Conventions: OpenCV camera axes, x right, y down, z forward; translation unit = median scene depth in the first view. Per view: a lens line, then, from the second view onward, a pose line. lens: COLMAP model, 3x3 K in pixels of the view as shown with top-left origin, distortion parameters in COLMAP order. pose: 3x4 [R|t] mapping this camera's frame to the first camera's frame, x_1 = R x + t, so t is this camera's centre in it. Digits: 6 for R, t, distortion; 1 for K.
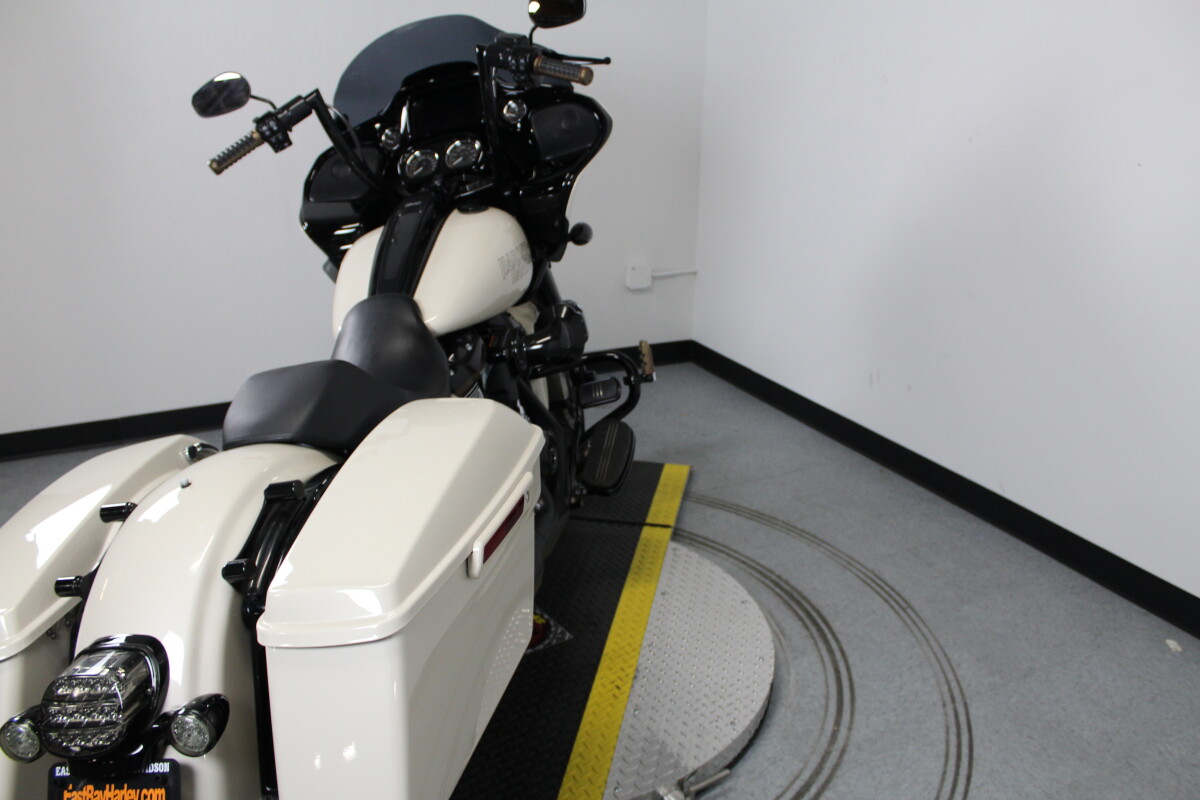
lens RADIAL K [[996.2, 0, 592.1], [0, 996.2, 394.5], [0, 0, 1]] dist [-0.148327, 0.116516]
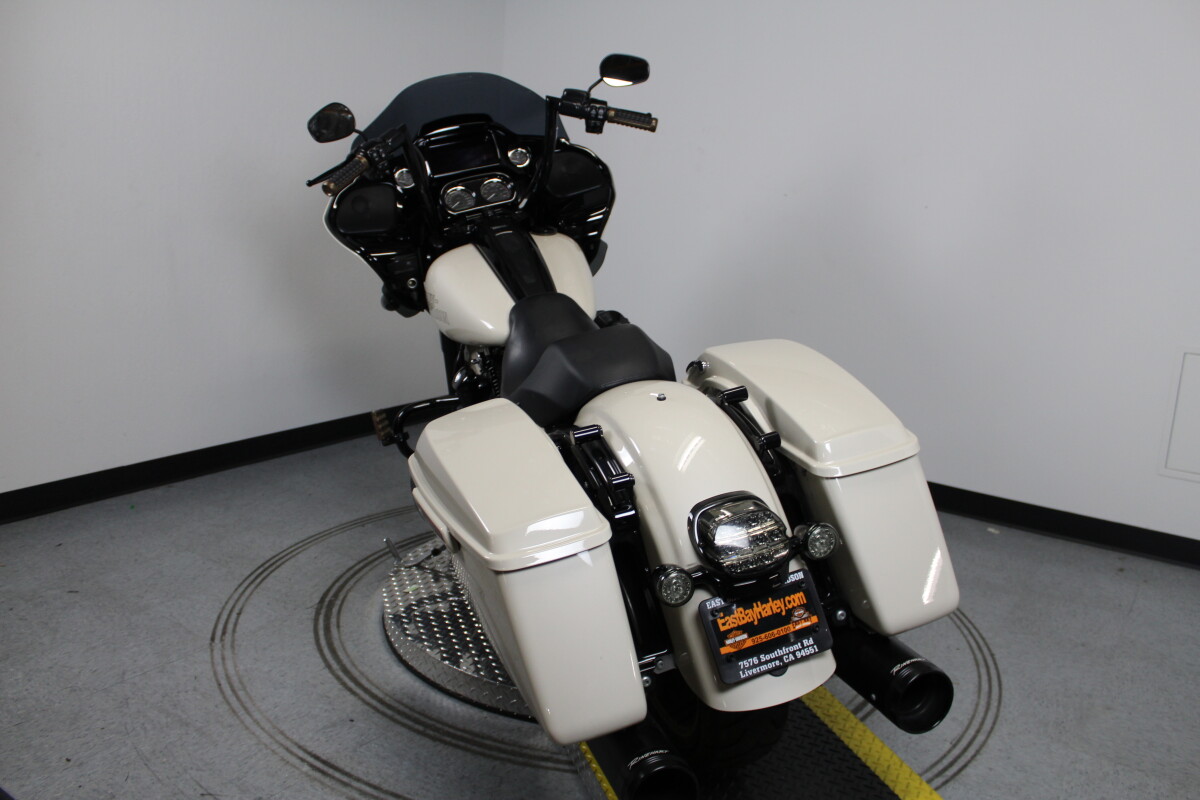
lens RADIAL K [[996.2, 0, 595.5], [0, 996.2, 397.9], [0, 0, 1]] dist [-0.148327, 0.116516]
pose [[0.879186, -0.072971, 0.470858, -1.282372], [0.120264, 0.990192, -0.071103, 0.202765], [-0.461052, 0.119140, 0.879339, -0.095959]]
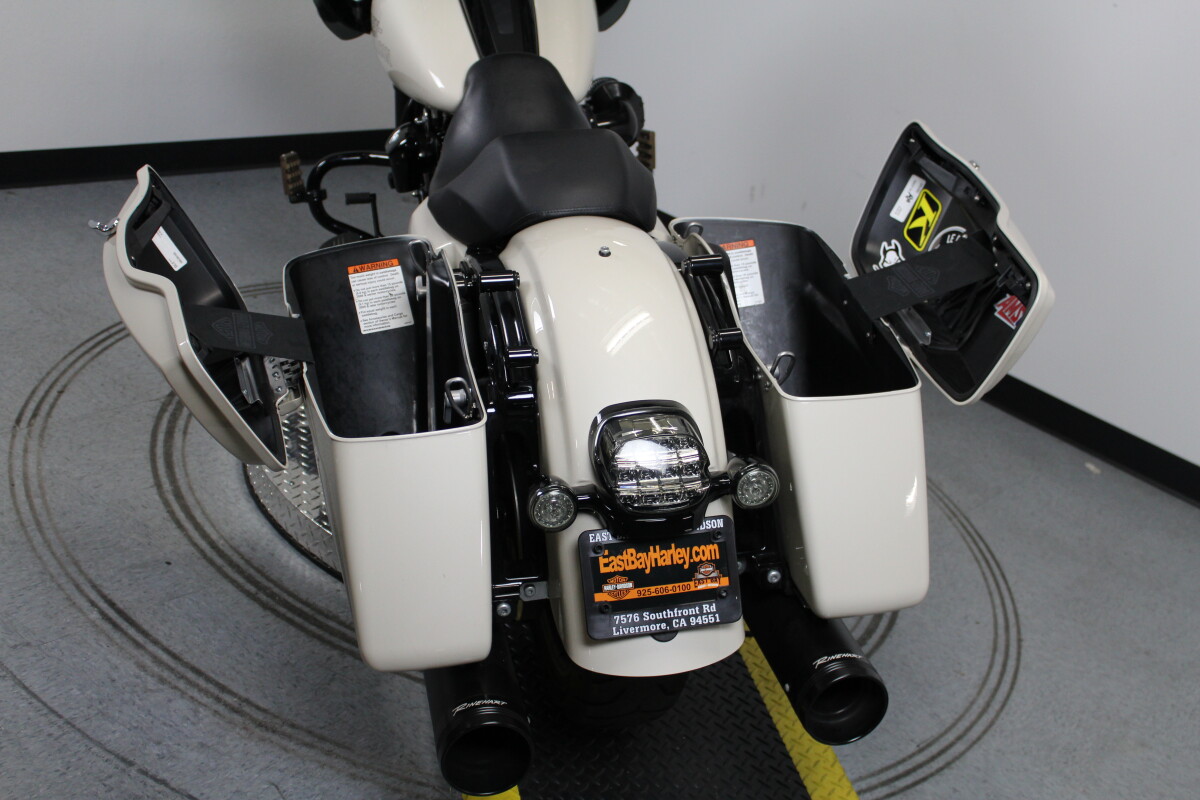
lens RADIAL K [[1373.4, 0, 601.2], [0, 1373.4, 386.4], [0, 0, 1]] dist [-0.057011, 0.000000]
pose [[0.899669, 0.016251, 0.436270, -1.173604], [-0.073722, 0.990611, 0.115129, 0.079382], [-0.430303, -0.135741, 0.892420, -0.238585]]
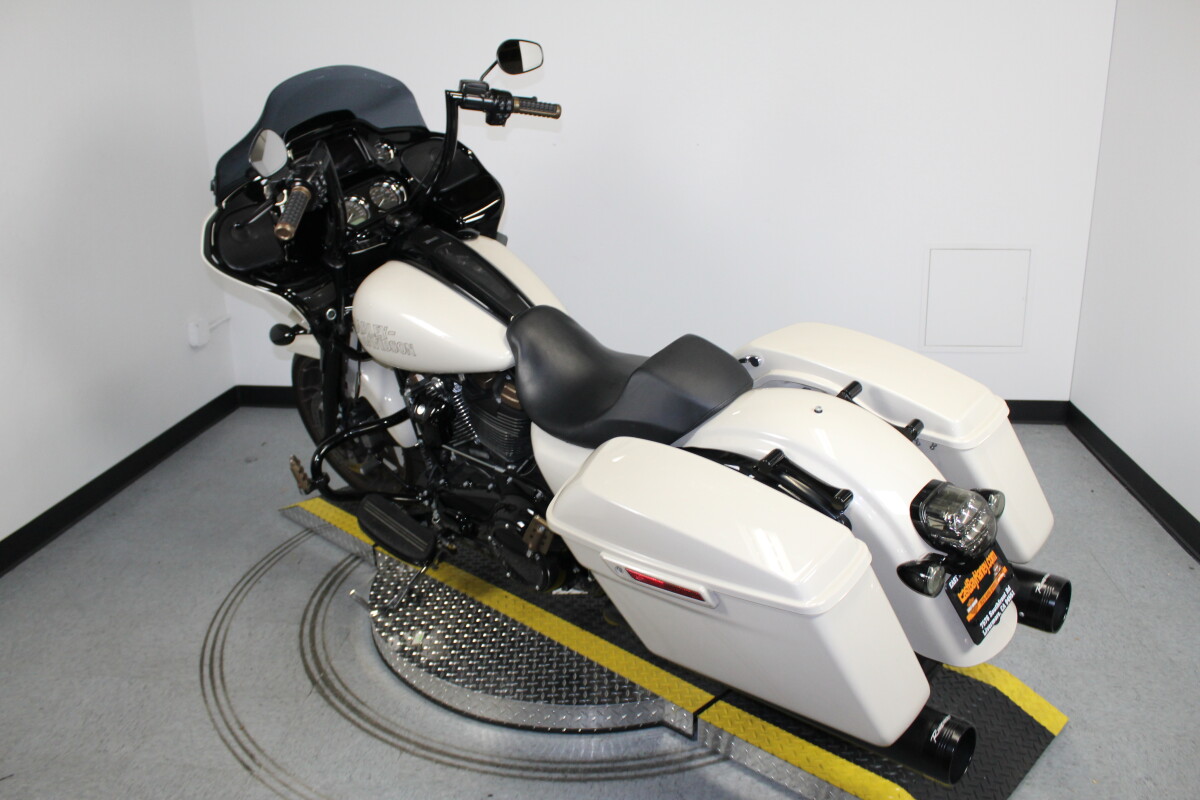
lens RADIAL K [[996.2, 0, 596.8], [0, 996.2, 396.3], [0, 0, 1]] dist [-0.148327, 0.116516]
pose [[0.547953, -0.281298, 0.787794, -1.942020], [0.304352, 0.944260, 0.125475, -0.222790], [-0.779178, 0.171012, 0.603023, 0.482477]]
